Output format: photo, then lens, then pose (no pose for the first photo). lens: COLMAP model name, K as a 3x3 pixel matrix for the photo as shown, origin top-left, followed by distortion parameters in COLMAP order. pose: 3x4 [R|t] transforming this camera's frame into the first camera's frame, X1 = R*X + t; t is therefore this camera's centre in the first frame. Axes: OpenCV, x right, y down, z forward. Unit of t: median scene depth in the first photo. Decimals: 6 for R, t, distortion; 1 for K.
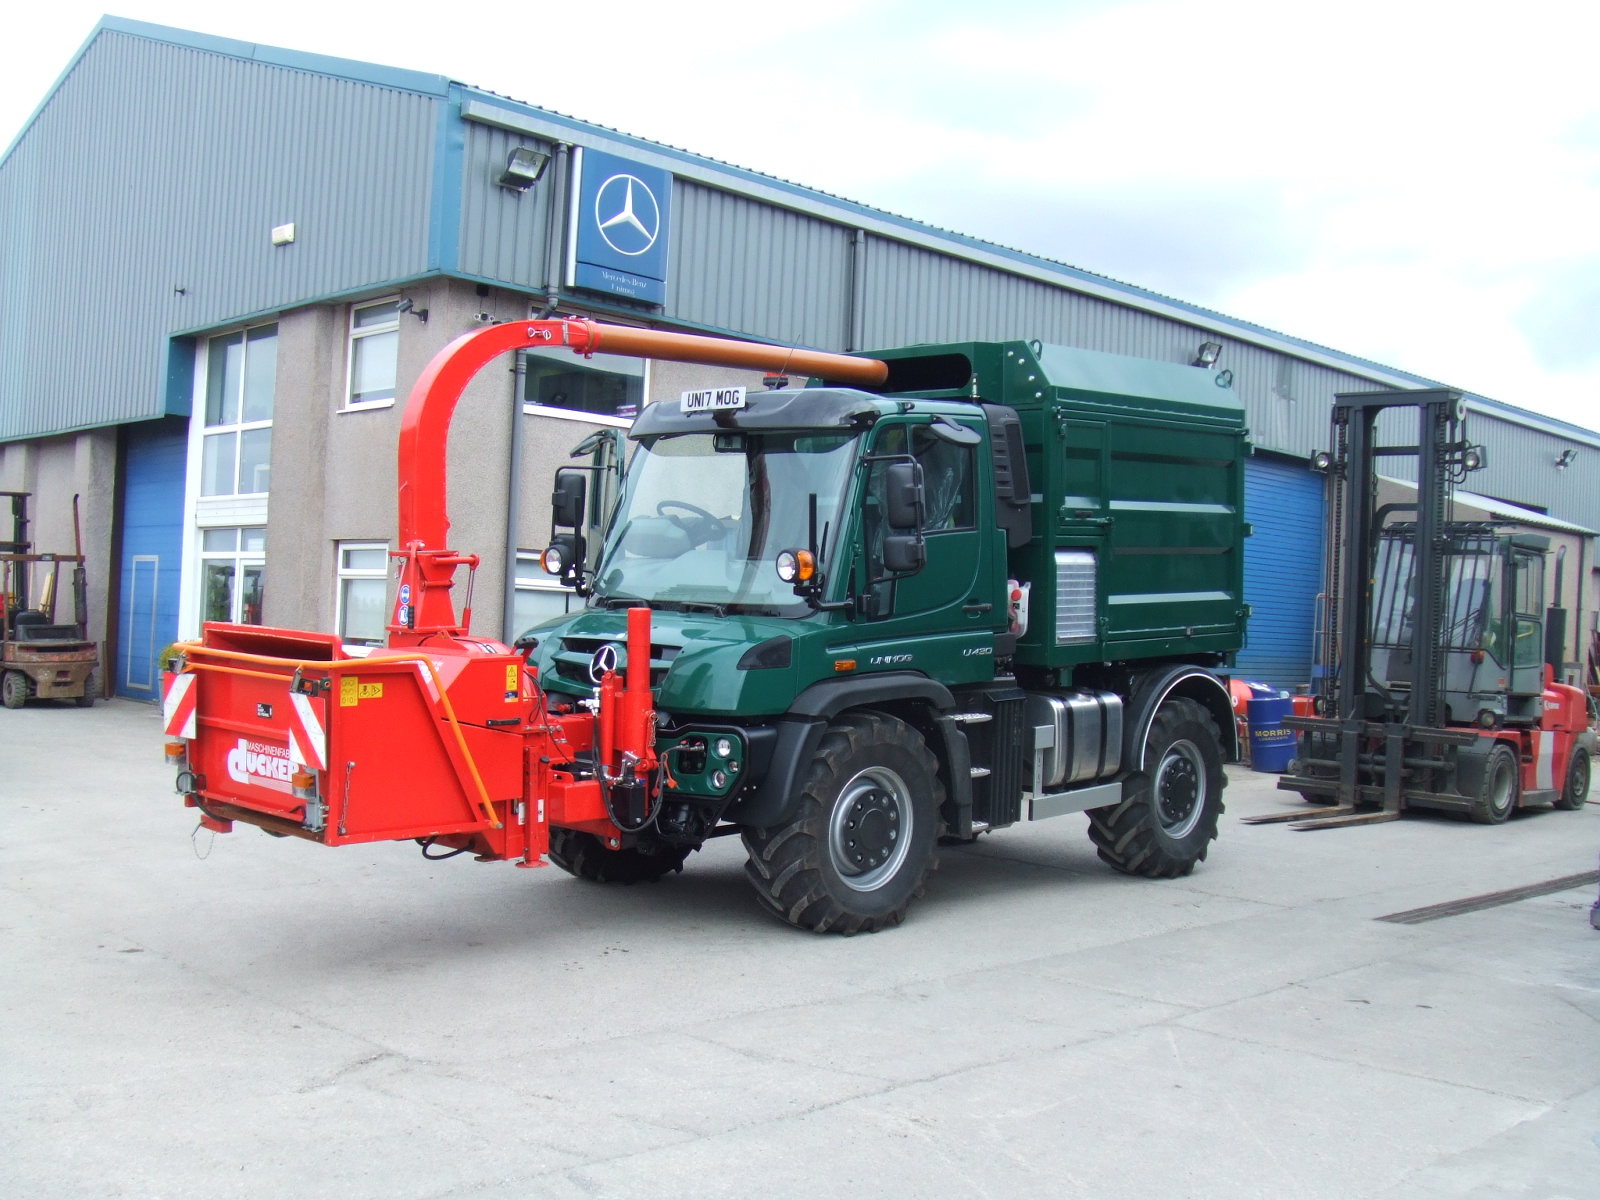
lens RADIAL K [[1692.4, 0, 799.9], [0, 1692.4, 640.1], [0, 0, 1]] dist [-0.146929, 0.107316]
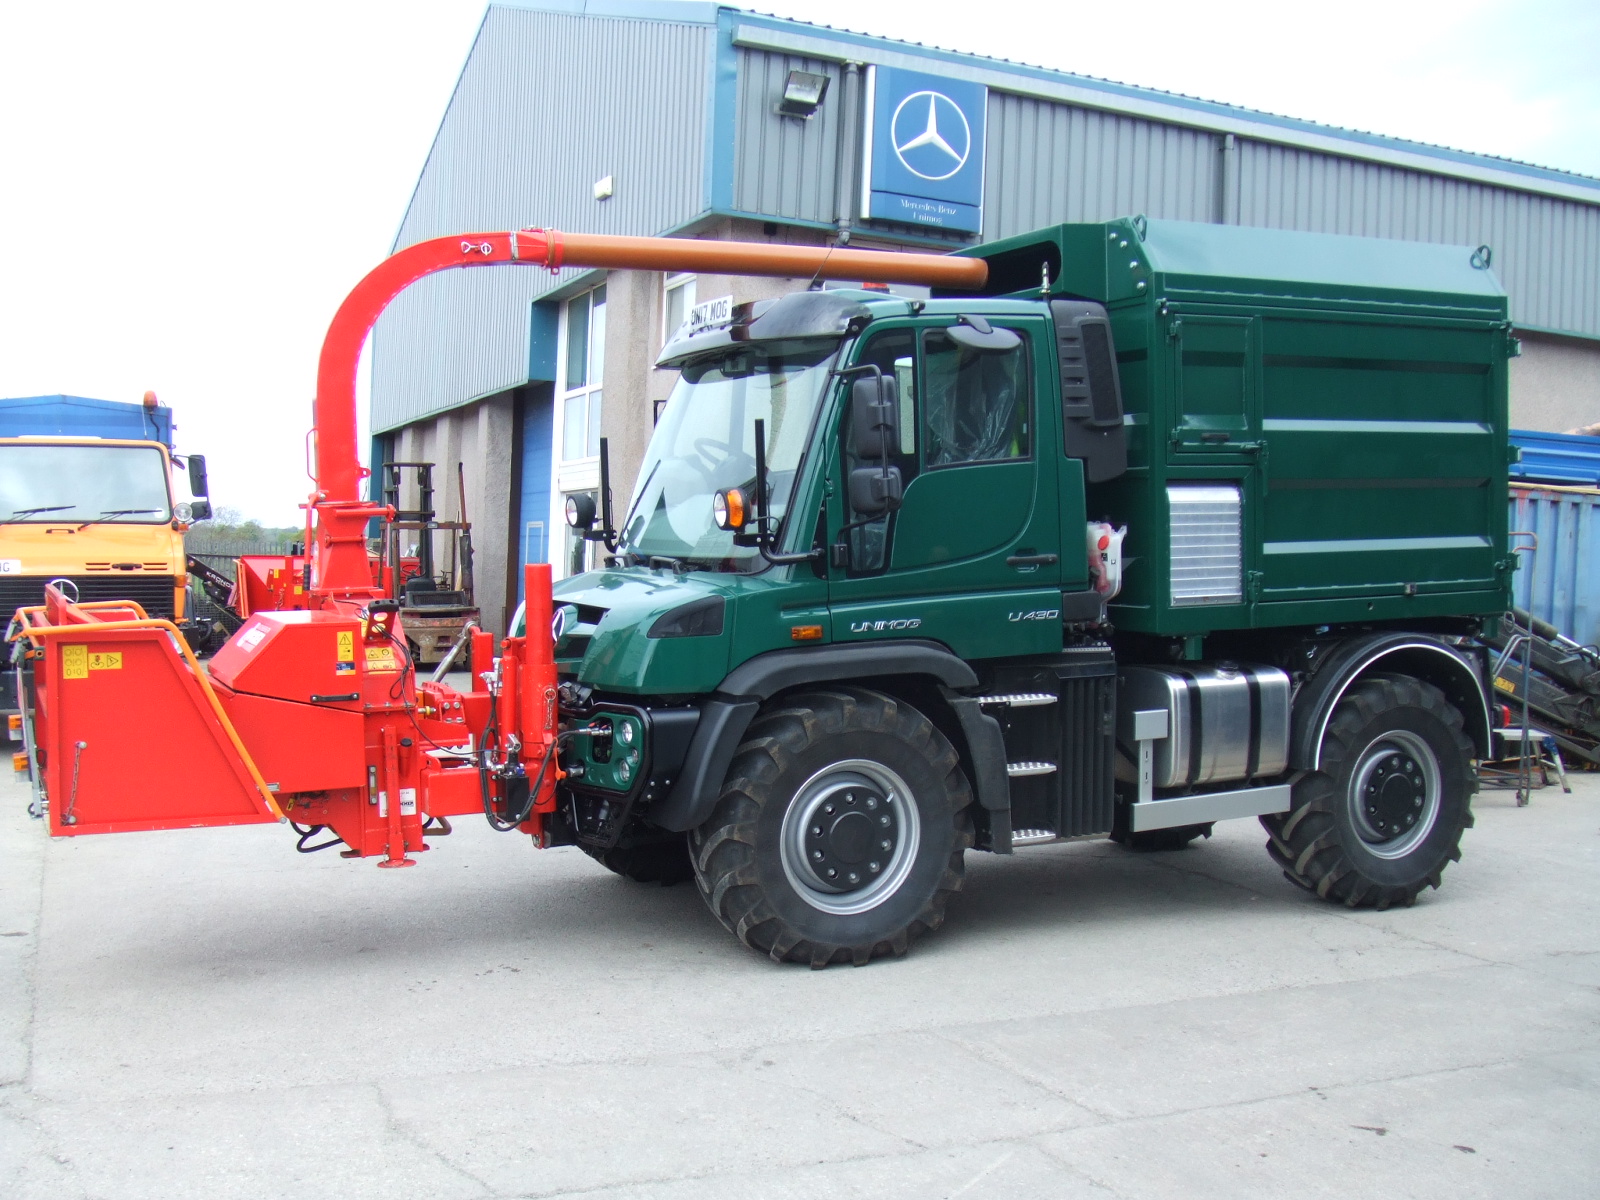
lens RADIAL K [[1692.4, 0, 799.9], [0, 1692.4, 640.1], [0, 0, 1]] dist [-0.146929, 0.107316]
pose [[0.937168, 0.003817, -0.348858, 0.253034], [0.003411, 0.999792, 0.020103, 0.002032], [0.348862, -0.020030, 0.936960, 0.207732]]
